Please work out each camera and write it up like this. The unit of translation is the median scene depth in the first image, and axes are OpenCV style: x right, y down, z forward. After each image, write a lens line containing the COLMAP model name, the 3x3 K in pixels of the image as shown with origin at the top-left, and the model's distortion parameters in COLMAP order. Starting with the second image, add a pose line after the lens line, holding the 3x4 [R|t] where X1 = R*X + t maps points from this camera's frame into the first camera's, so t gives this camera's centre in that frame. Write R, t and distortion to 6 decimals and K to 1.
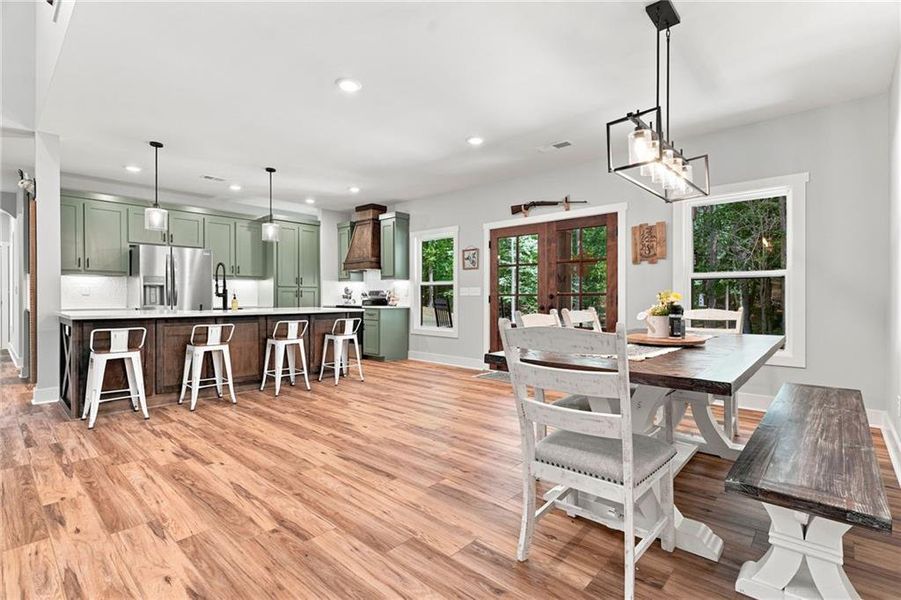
lens RADIAL K [[425.9, 0, 452.7], [0, 425.9, 300.1], [0, 0, 1]] dist [-0.002398, 0.001501]
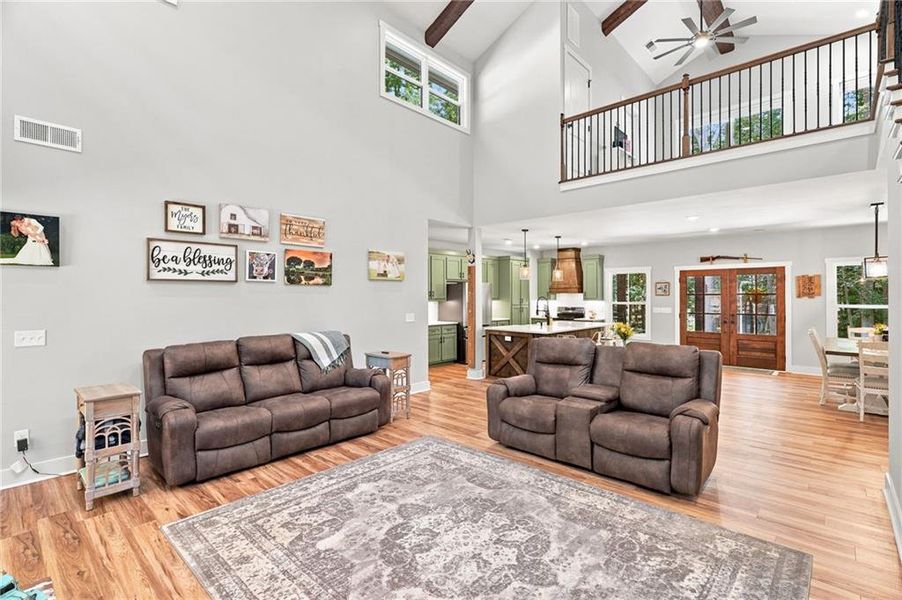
lens RADIAL K [[426.4, 0, 445.8], [0, 426.4, 301.2], [0, 0, 1]] dist [-0.002398, 0.001501]
pose [[0.999855, -0.002319, -0.016895, -0.797409], [0.002423, 0.999978, 0.006121, -0.071540], [0.016881, -0.006161, 0.999839, -0.606924]]
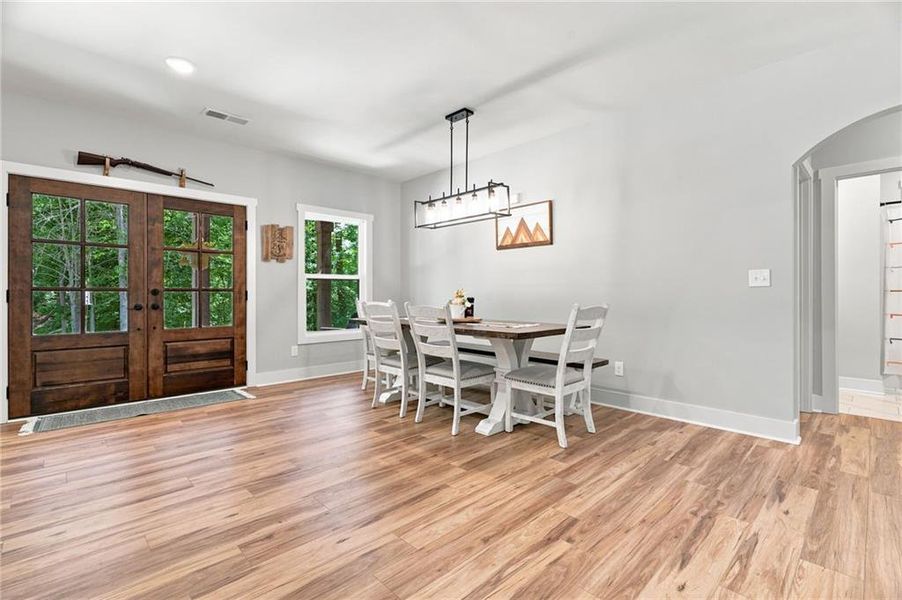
lens RADIAL K [[414.4, 0, 447.4], [0, 414.4, 292.7], [0, 0, 1]] dist [0.001005, -0.000150]
pose [[0.064705, 0.005243, 0.997891, -0.462659], [0.006077, 0.999966, -0.005648, 0.000353], [-0.997886, 0.006430, 0.064671, 0.413684]]
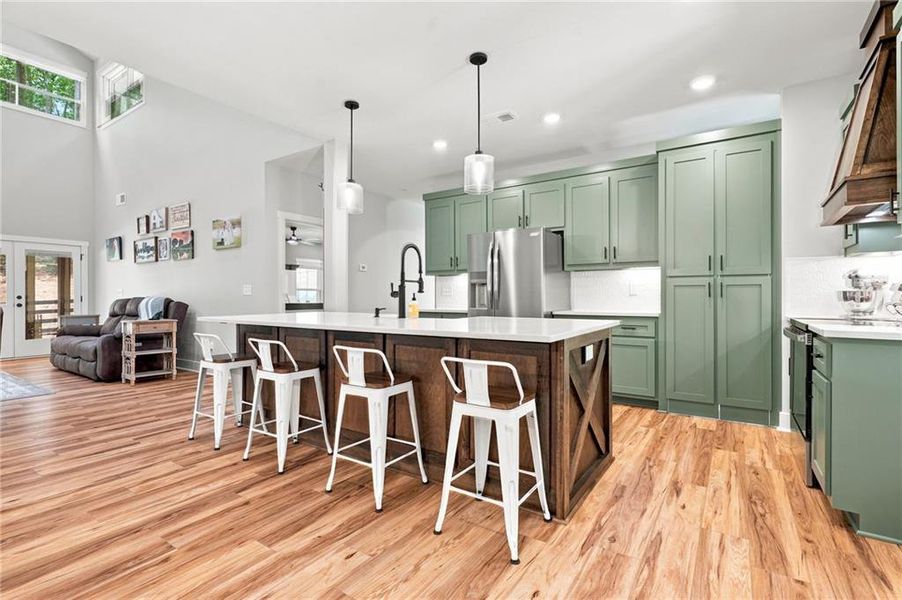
lens RADIAL K [[426.4, 0, 446.1], [0, 426.4, 297.8], [0, 0, 1]] dist [-0.002398, 0.001501]
pose [[0.137727, -0.000273, -0.990470, 0.090288], [-0.006046, 0.999981, -0.001116, -0.005776], [0.990452, 0.006143, 0.137723, 0.856947]]
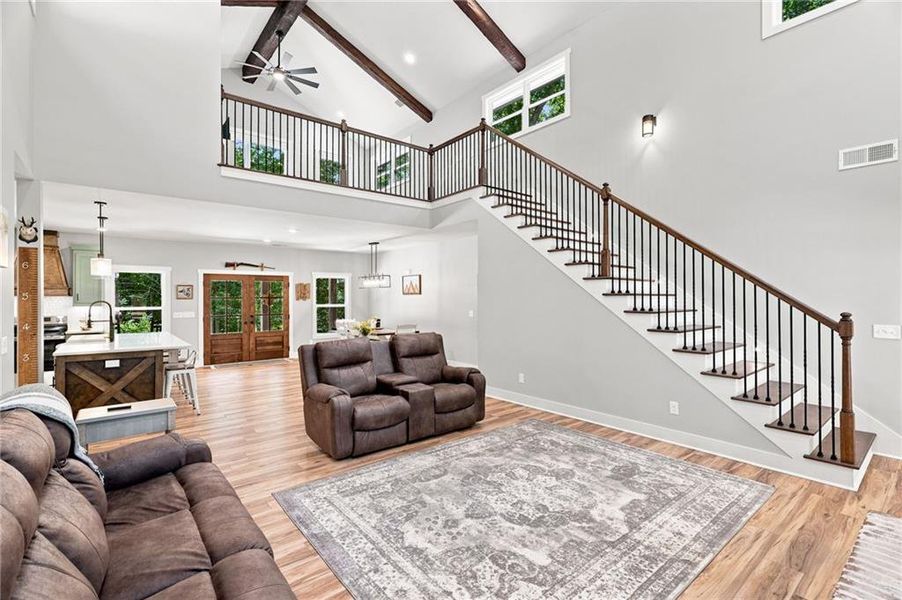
lens RADIAL K [[426.4, 0, 453.3], [0, 426.4, 293.0], [0, 0, 1]] dist [-0.002398, 0.001501]
pose [[0.132915, 0.009340, 0.991083, -1.416039], [0.011946, 0.999868, -0.011024, -0.074966], [-0.991055, 0.013304, 0.132786, -0.094452]]
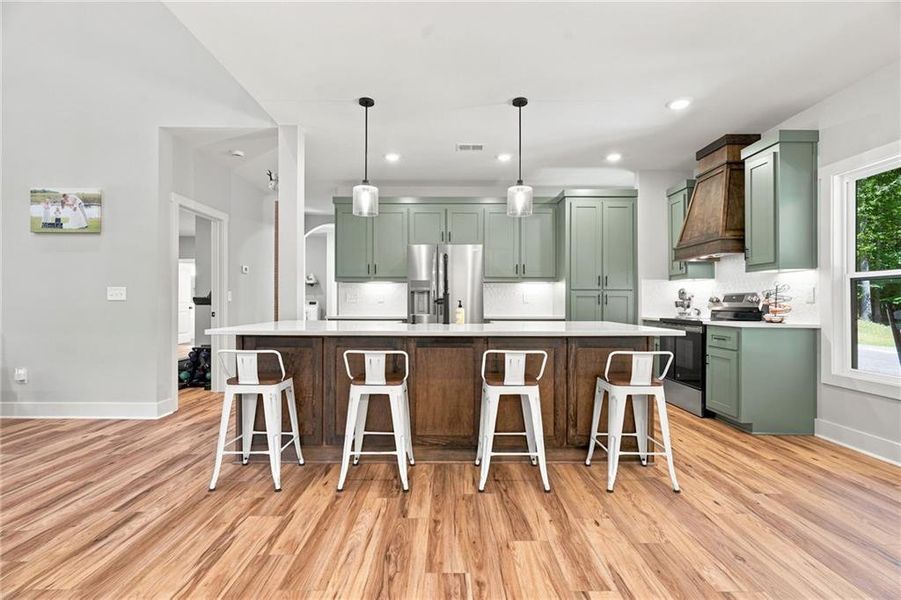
lens RADIAL K [[413.9, 0, 446.2], [0, 413.9, 300.7], [0, 0, 1]] dist [0.001005, -0.000150]
pose [[0.667890, -0.005777, -0.744238, -0.045631], [-0.006887, 0.999879, -0.013941, -0.003704], [0.744228, 0.014437, 0.667769, 0.496941]]
